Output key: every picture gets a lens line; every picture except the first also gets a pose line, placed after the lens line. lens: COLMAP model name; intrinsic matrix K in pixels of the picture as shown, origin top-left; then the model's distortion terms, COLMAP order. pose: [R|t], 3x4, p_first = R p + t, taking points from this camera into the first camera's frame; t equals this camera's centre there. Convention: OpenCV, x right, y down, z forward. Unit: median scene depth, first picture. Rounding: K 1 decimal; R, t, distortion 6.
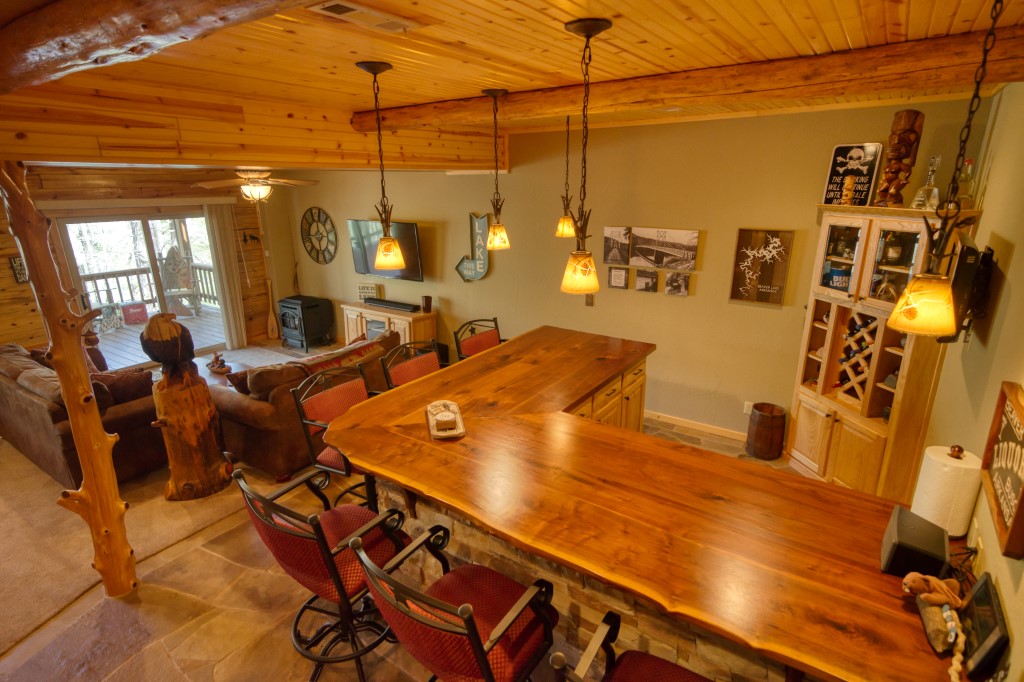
lens RADIAL K [[529.9, 0, 506.9], [0, 529.9, 345.8], [0, 0, 1]] dist [0.016856, 0.000263]
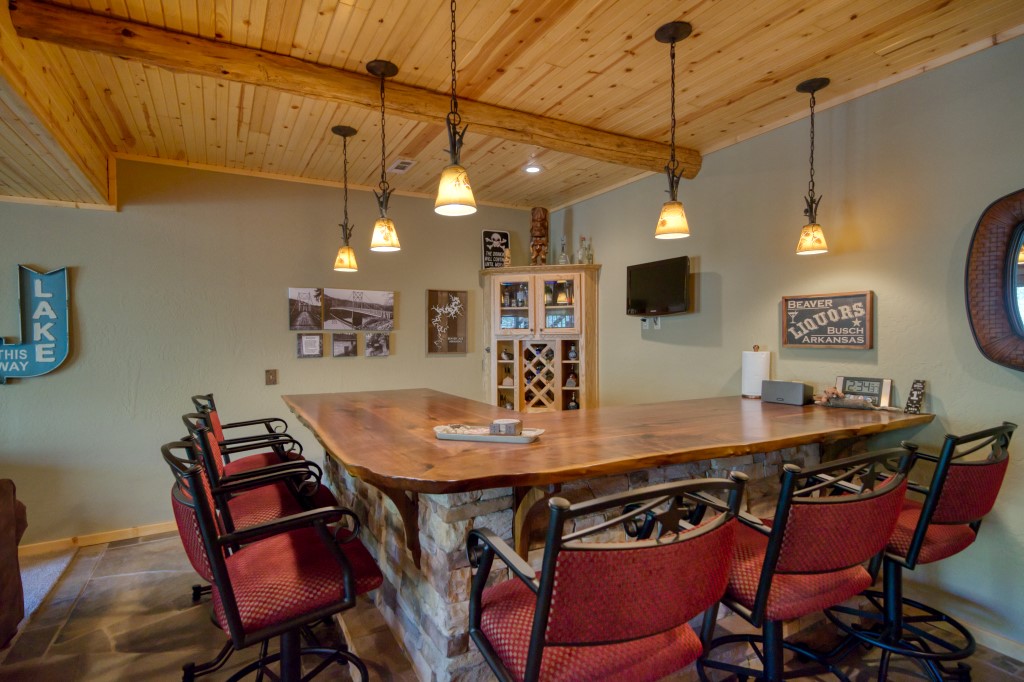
lens RADIAL K [[518.4, 0, 510.7], [0, 518.4, 340.4], [0, 0, 1]] dist [0.008609, 0.001470]
pose [[0.436642, -0.001355, 0.899634, -0.438884], [0.272333, 0.953279, -0.130742, 0.069140], [-0.857425, 0.302088, 0.416611, 0.384866]]
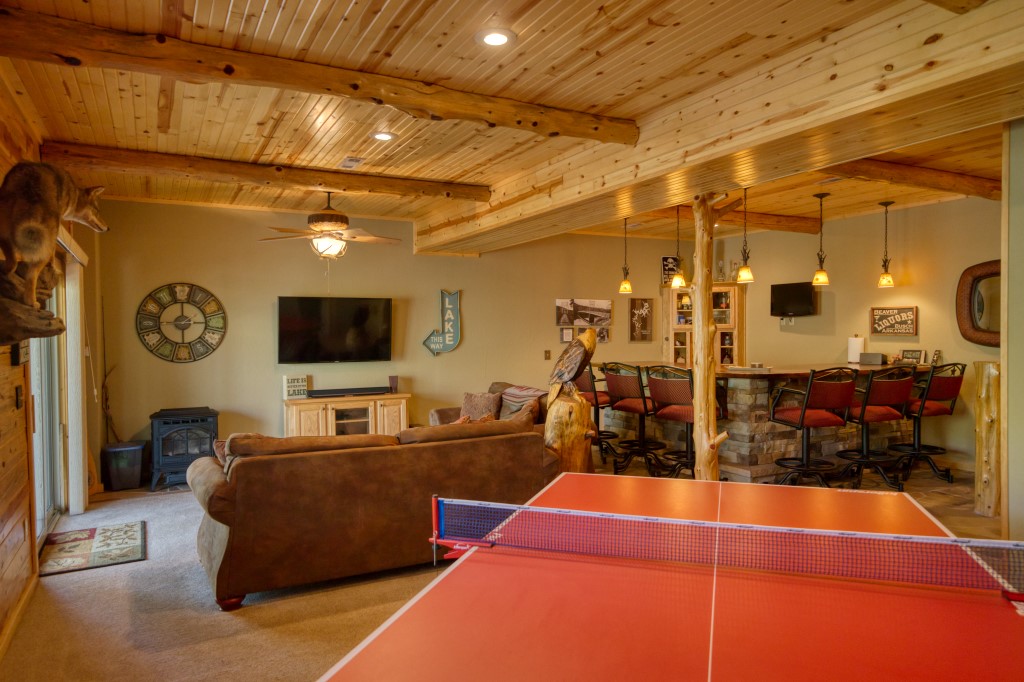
lens RADIAL K [[661.1, 0, 506.9], [0, 661.1, 338.9], [0, 0, 1]] dist [0.009728, 0.002336]
pose [[0.461482, -0.004471, 0.887138, -1.468567], [0.268783, 0.953691, -0.135012, 0.074053], [-0.845453, 0.300753, 0.441313, 0.405062]]
